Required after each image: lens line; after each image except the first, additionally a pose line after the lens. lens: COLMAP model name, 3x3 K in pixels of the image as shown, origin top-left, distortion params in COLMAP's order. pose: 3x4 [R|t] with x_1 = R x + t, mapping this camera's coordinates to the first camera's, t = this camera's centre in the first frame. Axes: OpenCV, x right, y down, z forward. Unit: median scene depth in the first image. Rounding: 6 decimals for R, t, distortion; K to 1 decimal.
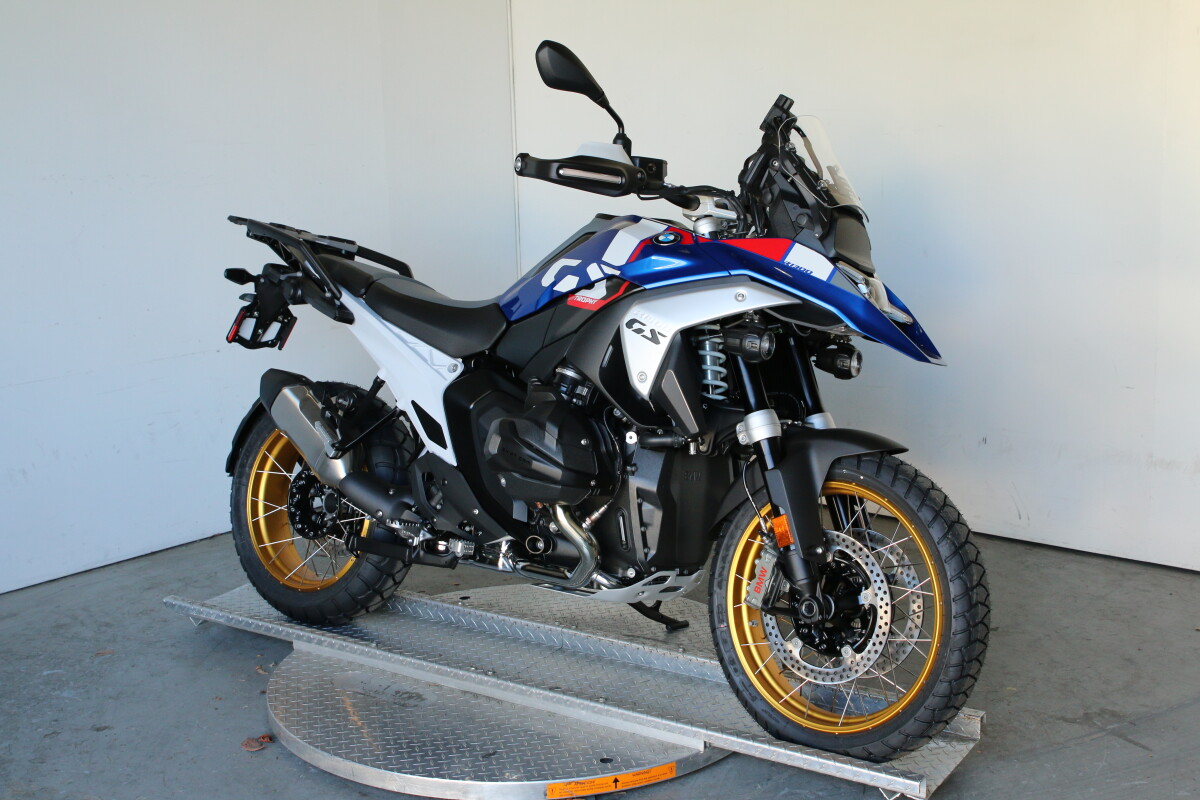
lens RADIAL K [[1542.5, 0, 595.7], [0, 1542.5, 398.6], [0, 0, 1]] dist [-0.044675, 0.000000]
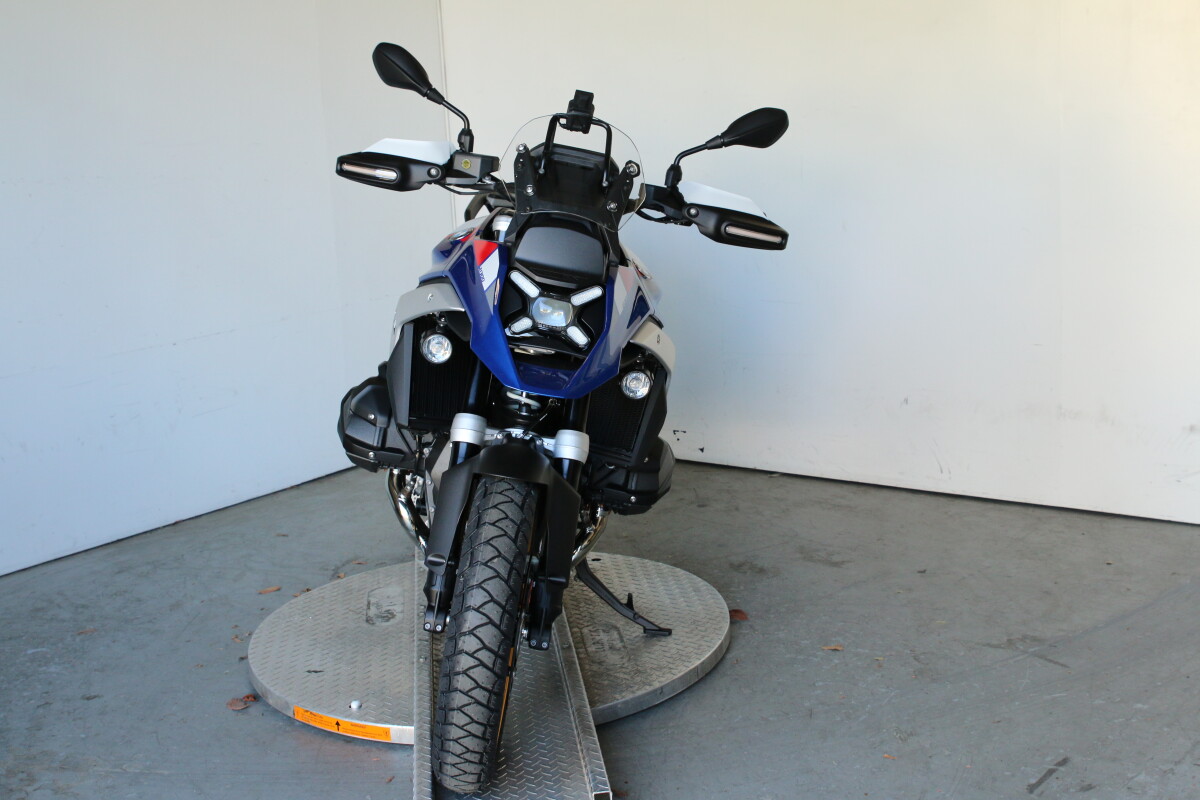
lens RADIAL K [[1542.5, 0, 592.2], [0, 1542.5, 393.3], [0, 0, 1]] dist [-0.044675, 0.000000]
pose [[0.998064, -0.037765, 0.049424, -0.020424], [0.037911, 0.999279, -0.002012, 0.019201], [-0.049313, 0.003882, 0.998776, -0.066870]]
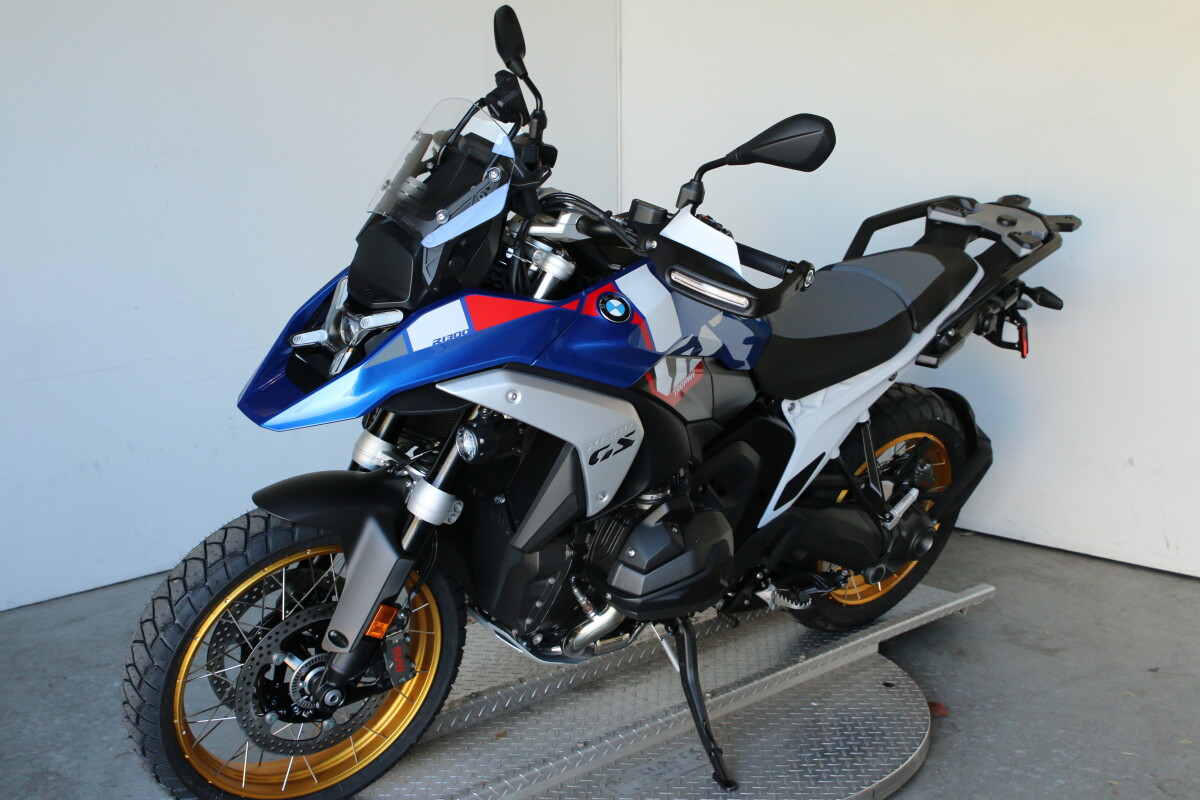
lens RADIAL K [[1542.5, 0, 599.1], [0, 1542.5, 406.2], [0, 0, 1]] dist [-0.044675, 0.000000]
pose [[0.999113, 0.028478, -0.031013, -0.045875], [-0.028475, 0.999594, 0.000553, 0.003227], [0.031016, 0.000331, 0.999519, 0.087878]]
